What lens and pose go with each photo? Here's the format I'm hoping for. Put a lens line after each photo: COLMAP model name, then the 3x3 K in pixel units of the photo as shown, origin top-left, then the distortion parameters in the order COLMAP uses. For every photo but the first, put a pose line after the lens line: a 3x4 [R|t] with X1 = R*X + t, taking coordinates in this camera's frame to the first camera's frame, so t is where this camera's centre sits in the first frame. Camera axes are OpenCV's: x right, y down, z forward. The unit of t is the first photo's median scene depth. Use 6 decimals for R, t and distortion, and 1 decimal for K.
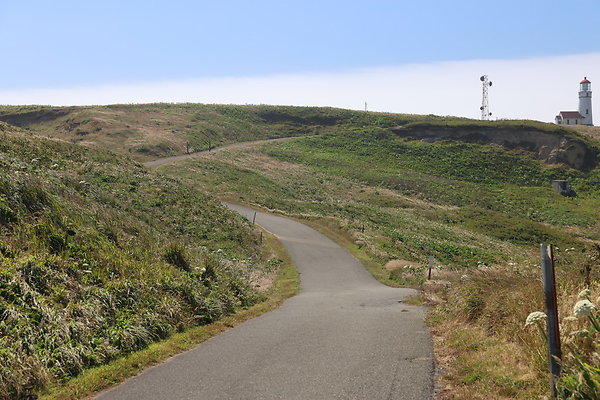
lens RADIAL K [[952.4, 0, 297.8], [0, 952.4, 201.2], [0, 0, 1]] dist [0.196473, -0.053707]
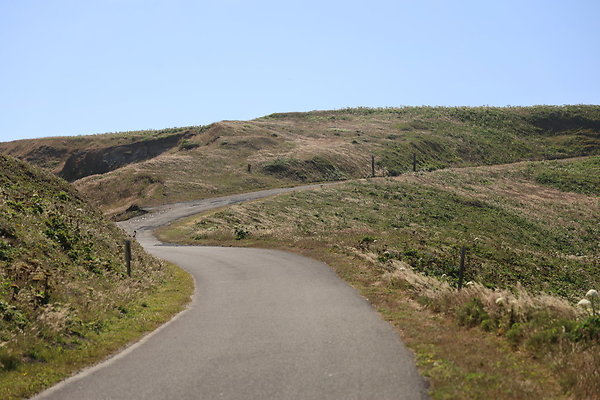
lens RADIAL K [[1110.1, 0, 299.1], [0, 1110.1, 200.6], [0, 0, 1]] dist [0.244249, 0.018593]
pose [[0.961747, -0.017095, -0.273407, 0.010212], [-0.002567, 0.997445, -0.071395, 0.005062], [0.273929, 0.069366, 0.959245, 0.353858]]
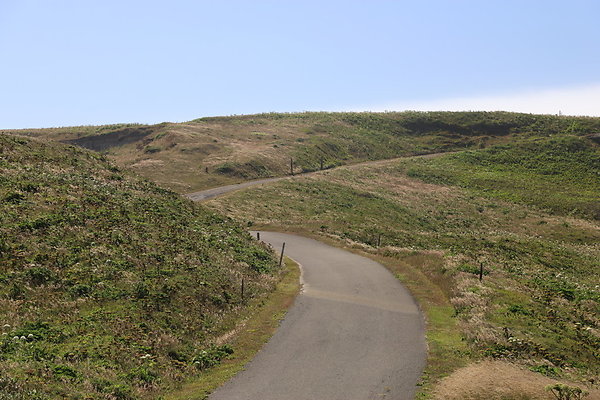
lens RADIAL K [[1110.1, 0, 299.1], [0, 1110.1, 200.6], [0, 0, 1]] dist [0.244249, 0.018593]
pose [[0.985721, -0.018865, -0.167327, 0.025781], [0.011568, 0.998943, -0.044478, 0.006021], [0.167989, 0.041907, 0.984898, 0.155153]]
